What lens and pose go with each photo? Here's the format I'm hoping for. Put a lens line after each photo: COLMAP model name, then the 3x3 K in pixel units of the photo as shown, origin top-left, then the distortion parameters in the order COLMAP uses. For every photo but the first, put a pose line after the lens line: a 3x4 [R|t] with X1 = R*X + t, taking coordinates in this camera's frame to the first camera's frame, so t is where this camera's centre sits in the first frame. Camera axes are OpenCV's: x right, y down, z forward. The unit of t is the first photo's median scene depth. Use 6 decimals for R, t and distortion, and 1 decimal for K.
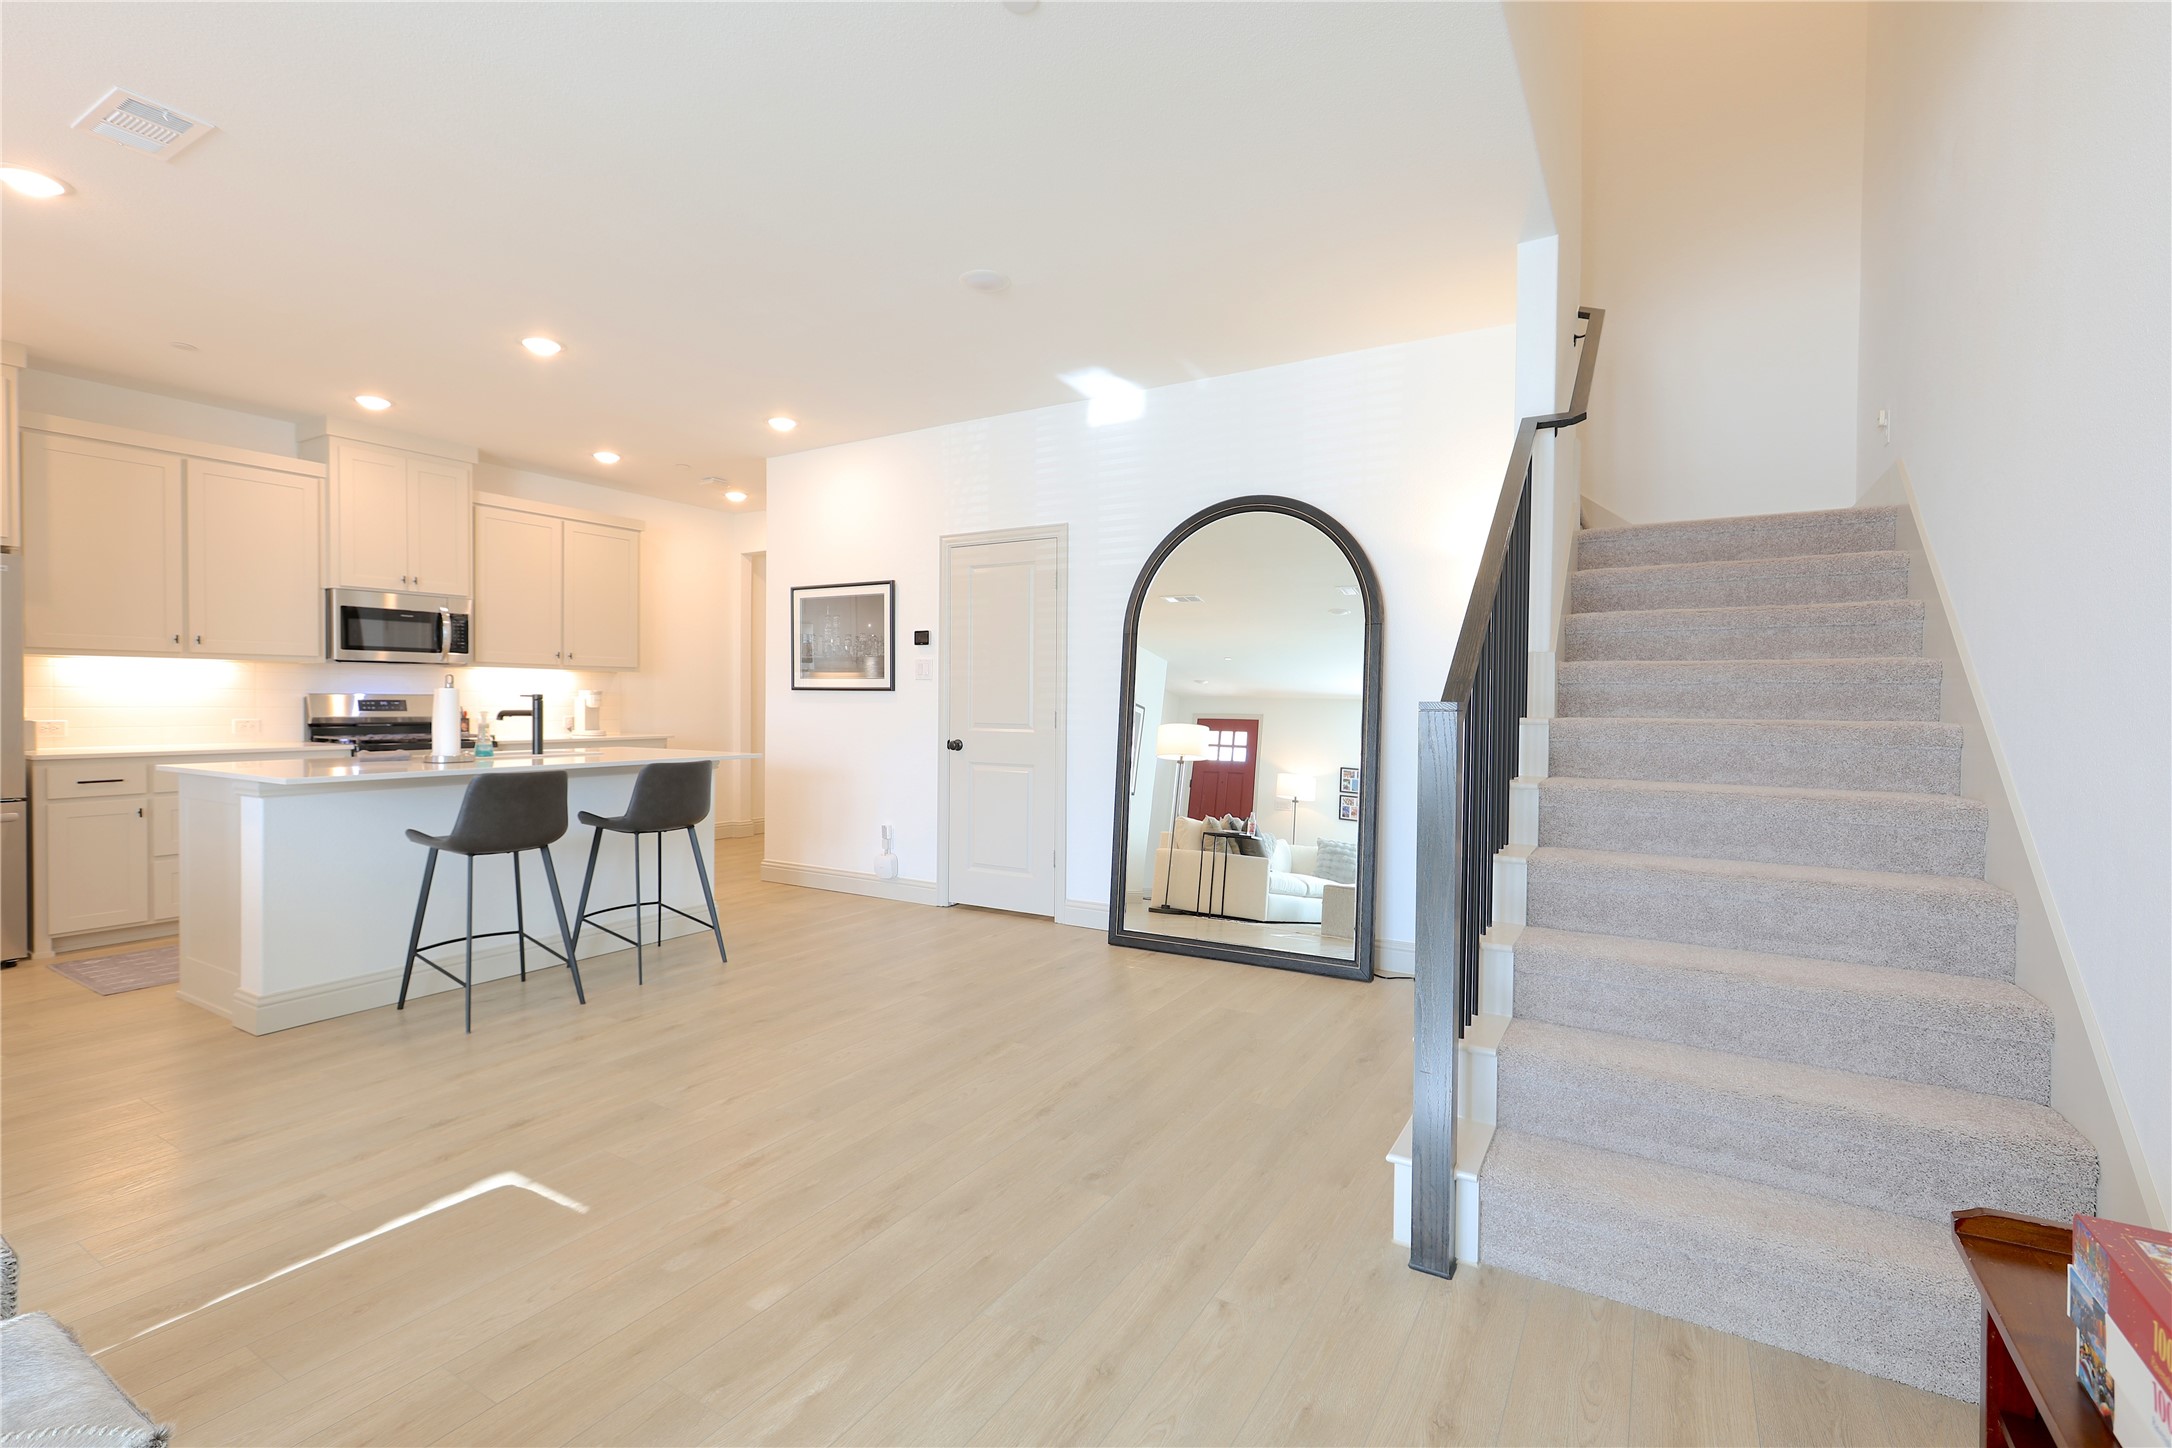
lens RADIAL K [[960.5, 0, 1066.7], [0, 960.5, 722.8], [0, 0, 1]] dist [0.001204, 0.000177]
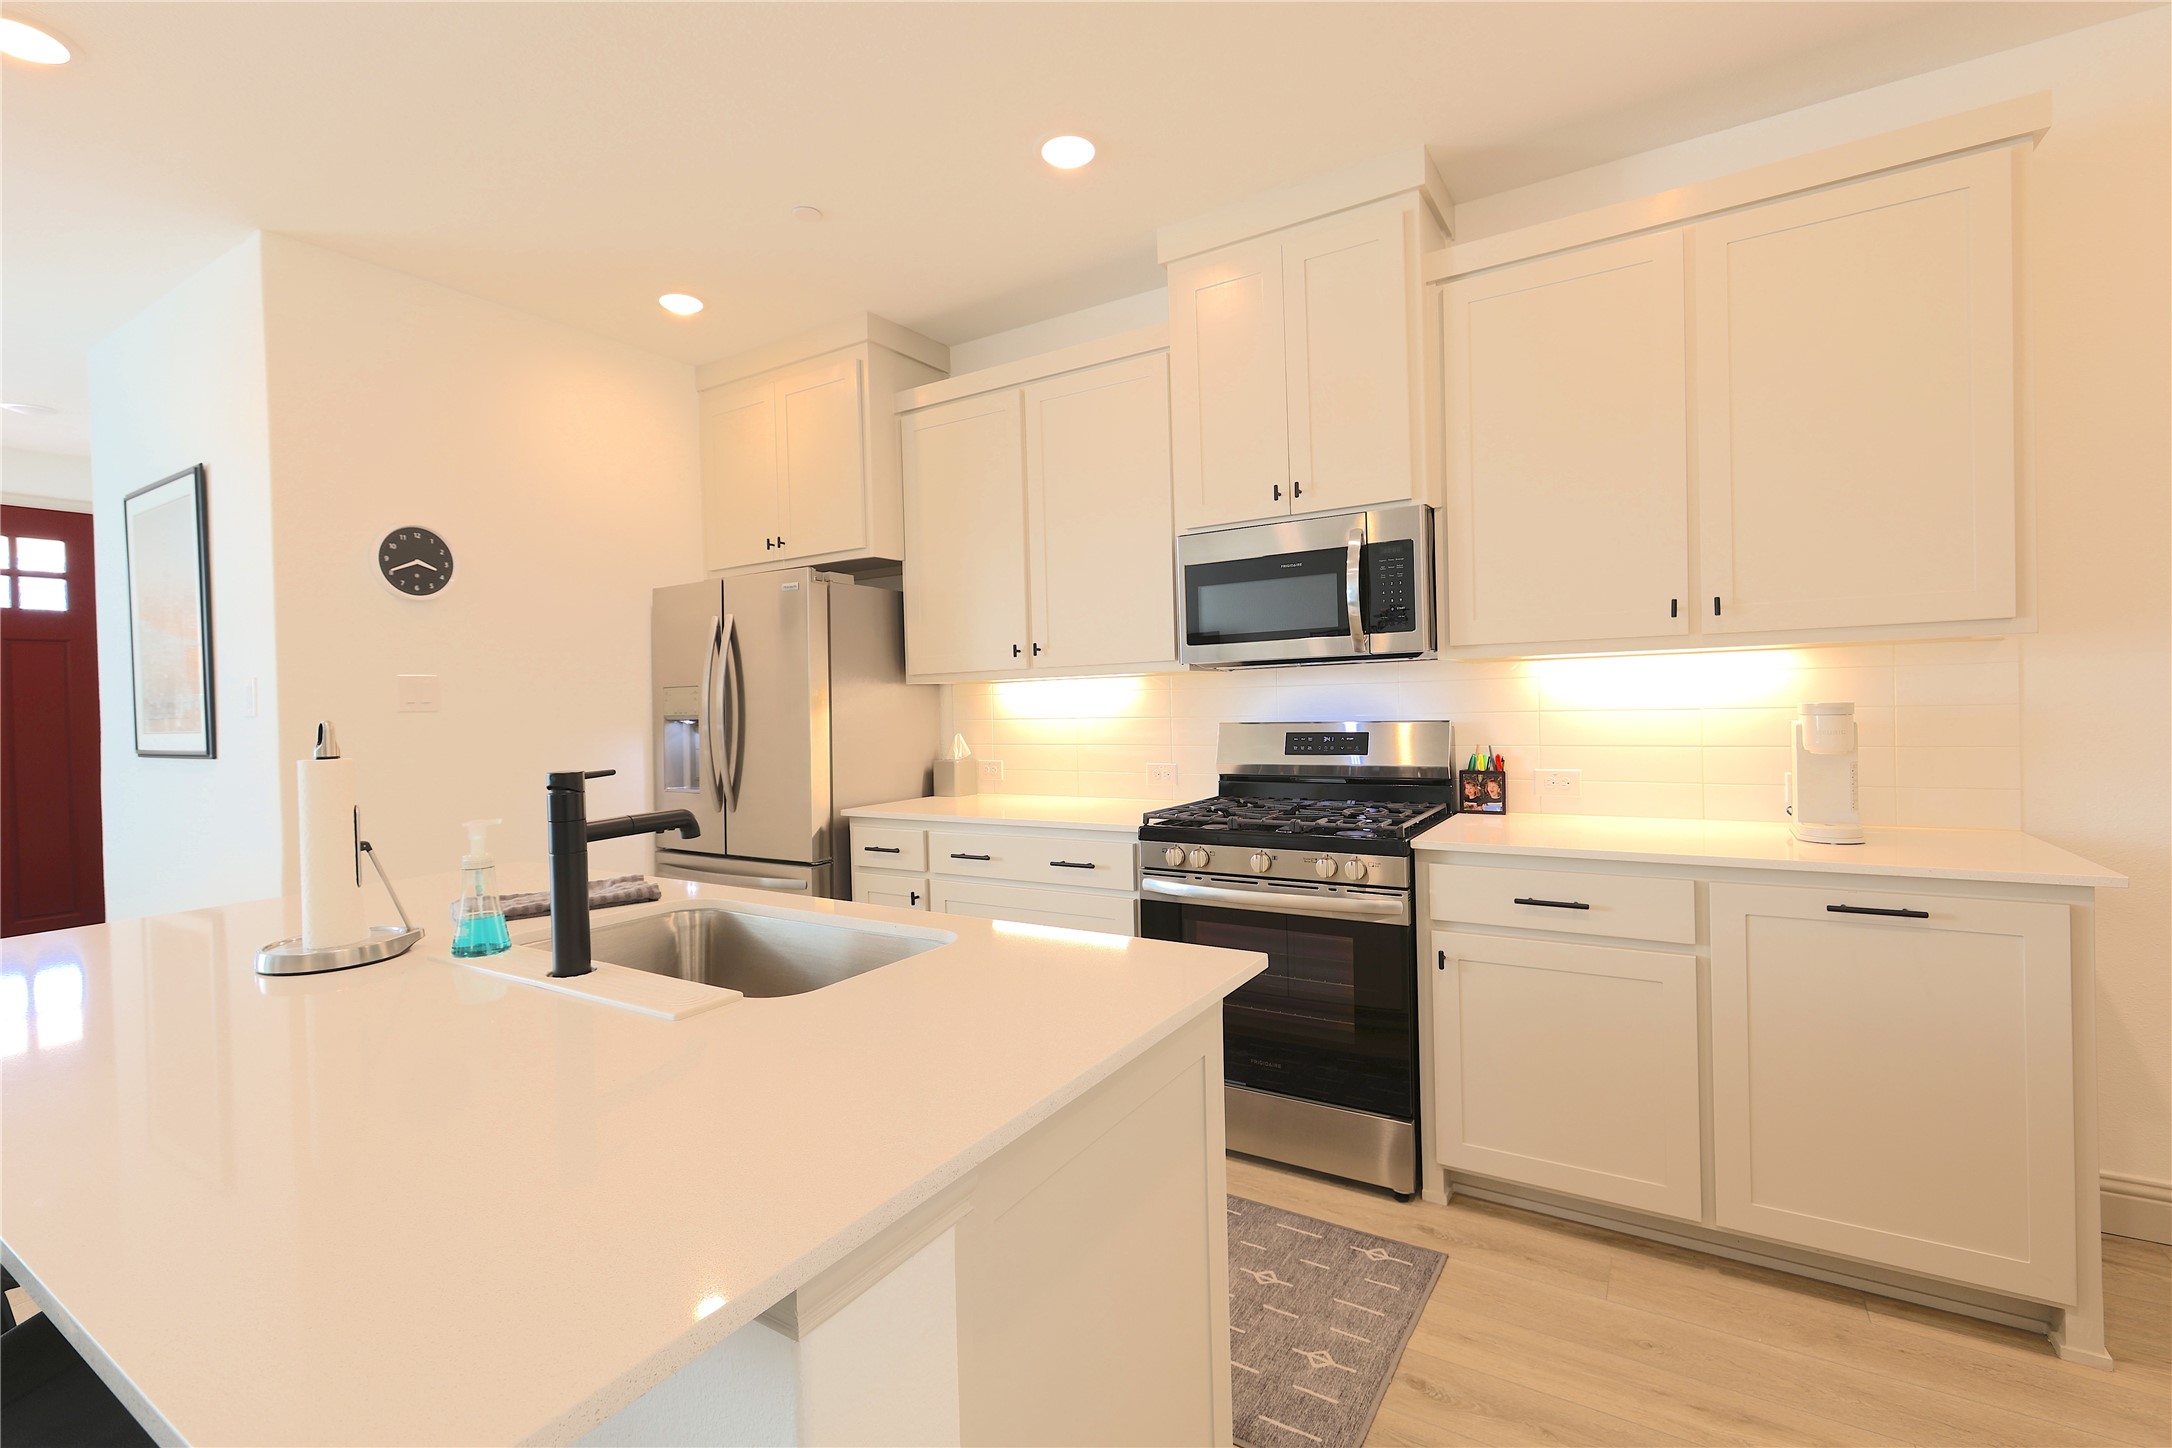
lens RADIAL K [[960.5, 0, 1084.6], [0, 960.5, 710.0], [0, 0, 1]] dist [0.001204, 0.000177]
pose [[-0.003120, -0.000226, -0.999995, -0.201423], [0.000901, 1.000000, -0.000229, -0.039050], [0.999995, -0.000901, -0.003120, 0.933293]]
